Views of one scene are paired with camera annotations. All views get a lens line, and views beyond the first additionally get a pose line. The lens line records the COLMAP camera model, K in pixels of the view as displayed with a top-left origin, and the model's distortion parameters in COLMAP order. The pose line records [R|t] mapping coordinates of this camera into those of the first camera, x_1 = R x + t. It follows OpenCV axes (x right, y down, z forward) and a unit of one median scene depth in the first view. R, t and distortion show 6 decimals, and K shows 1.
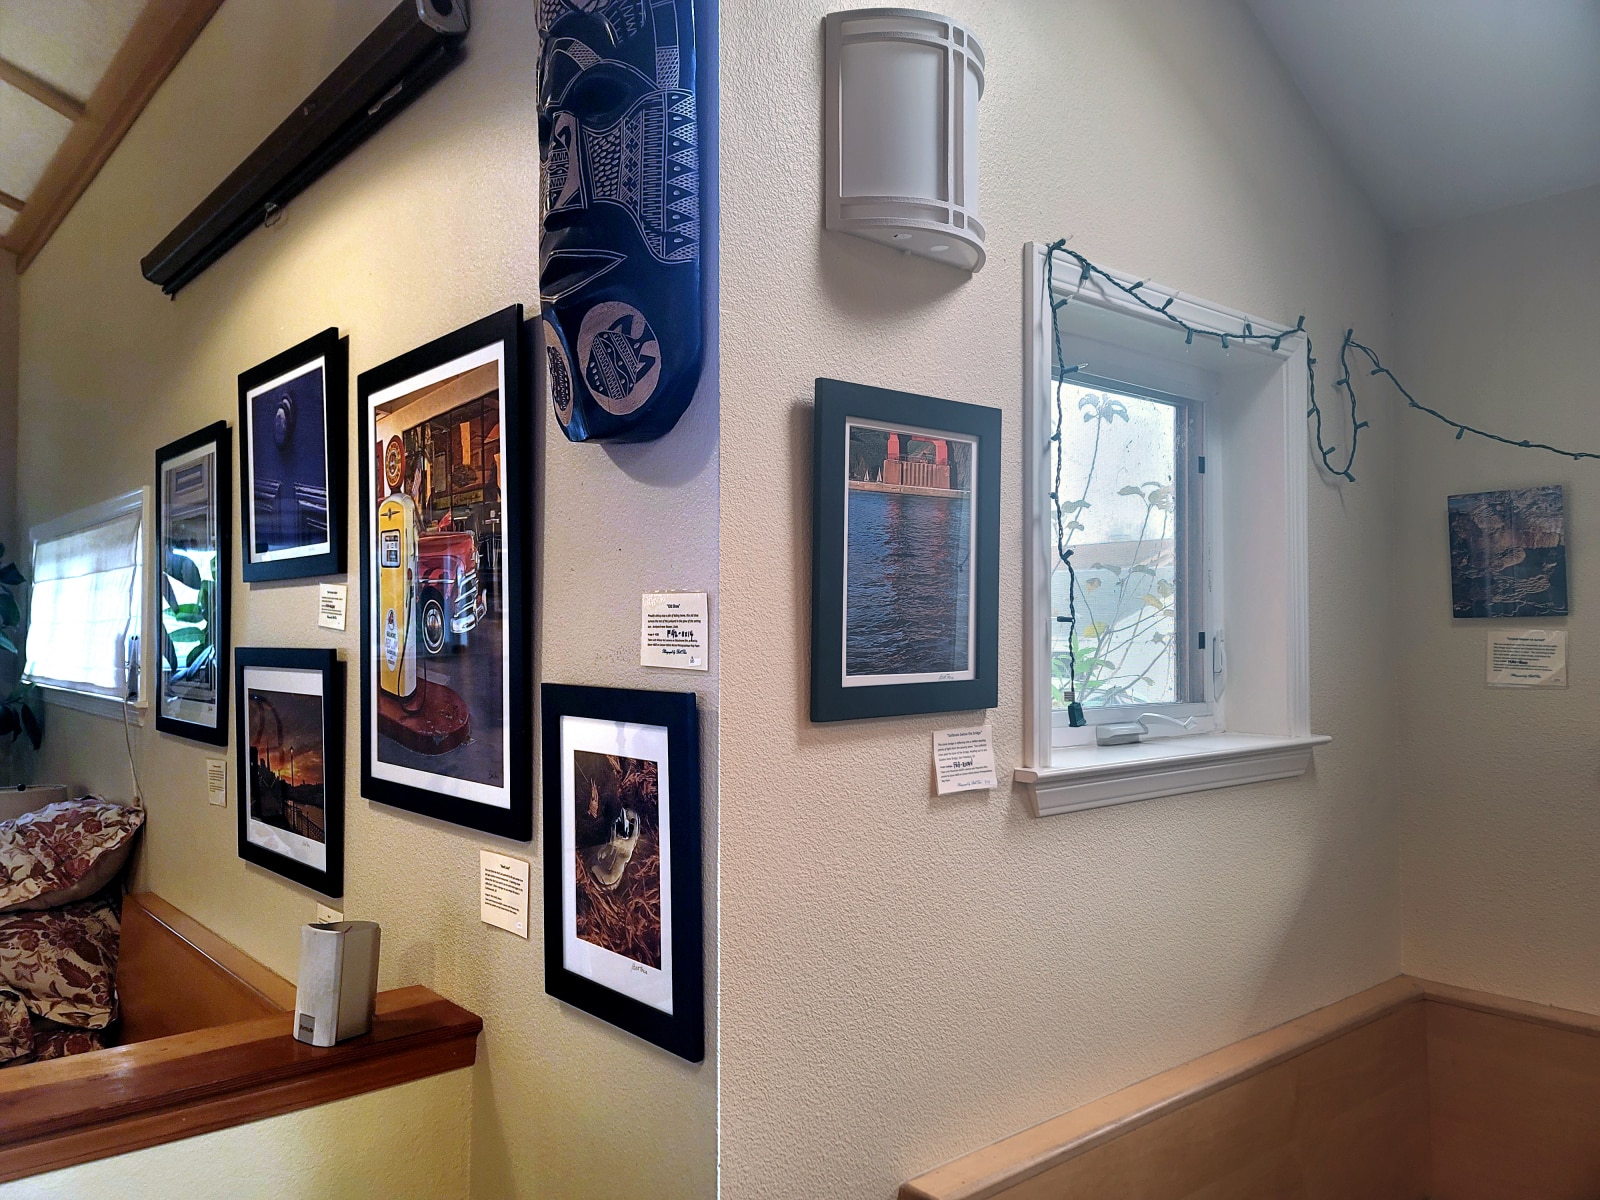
lens RADIAL K [[1090.5, 0, 800.0], [0, 1090.5, 600.0], [0, 0, 1]] dist [0.038610, -0.003811]
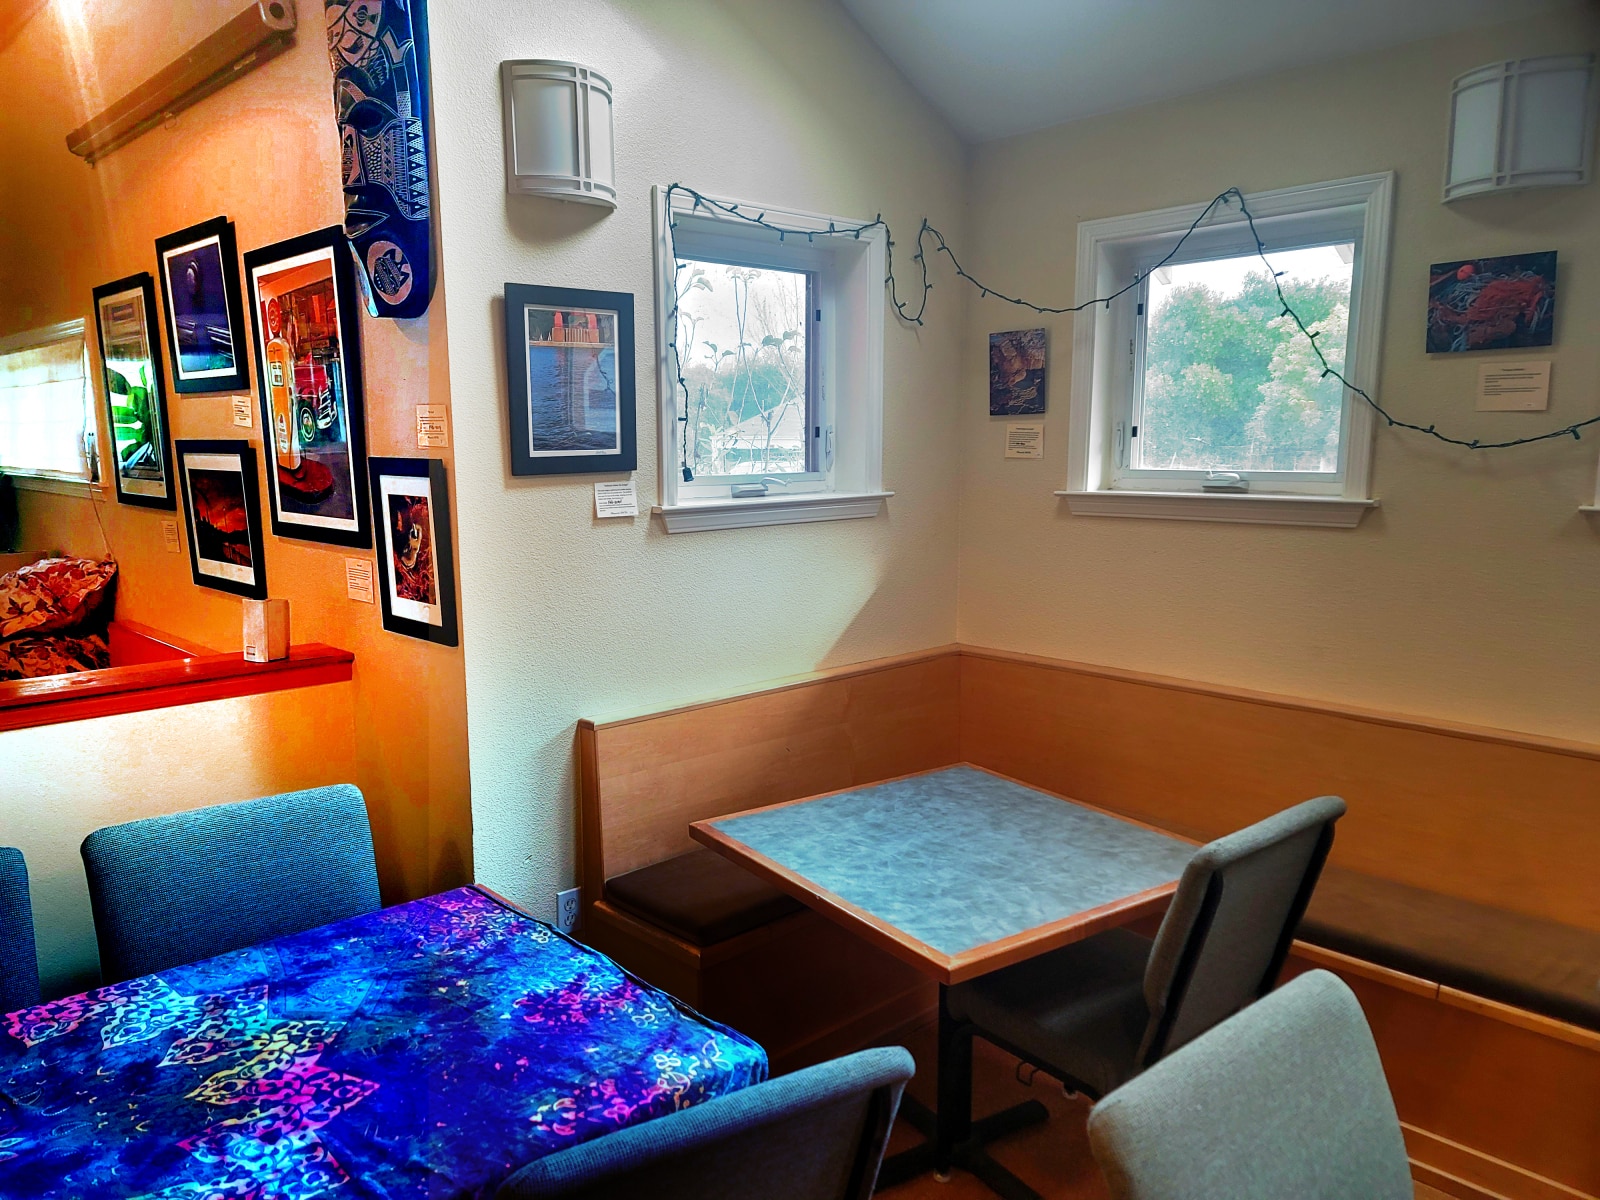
lens RADIAL K [[1157.7, 0, 800.0], [0, 1157.7, 600.0], [0, 0, 1]] dist [0.054562, 0.007188]
pose [[0.999436, -0.012649, 0.031105, 0.351115], [0.007142, 0.985217, 0.171163, -0.011722], [-0.032810, -0.170844, 0.984752, -0.805228]]
